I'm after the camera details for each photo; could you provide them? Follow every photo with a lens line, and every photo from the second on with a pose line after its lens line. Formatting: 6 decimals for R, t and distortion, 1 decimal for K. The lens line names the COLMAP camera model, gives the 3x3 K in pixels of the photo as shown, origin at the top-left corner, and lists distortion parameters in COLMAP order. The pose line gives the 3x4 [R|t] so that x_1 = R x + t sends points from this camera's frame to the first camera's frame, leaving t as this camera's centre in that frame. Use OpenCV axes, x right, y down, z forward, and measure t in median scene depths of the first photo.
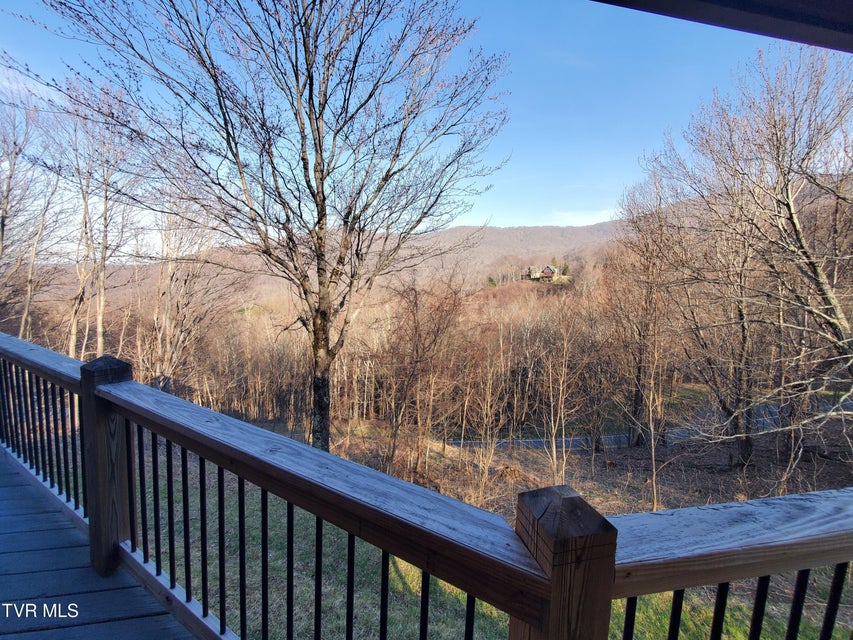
lens RADIAL K [[335.6, 0, 425.1], [0, 335.6, 315.7], [0, 0, 1]] dist [0.004040, -0.002493]
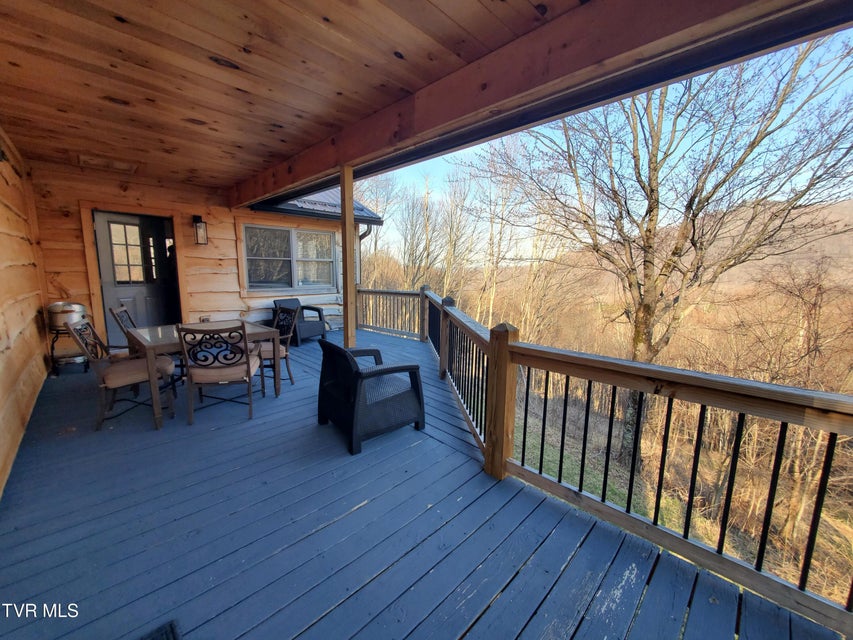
lens RADIAL K [[339.8, 0, 425.2], [0, 339.8, 313.5], [0, 0, 1]] dist [0.009254, 0.000042]
pose [[0.552918, 0.081899, -0.829201, 0.160801], [-0.081546, 0.995699, 0.043968, 0.020953], [0.829236, 0.043307, 0.557219, -0.087302]]
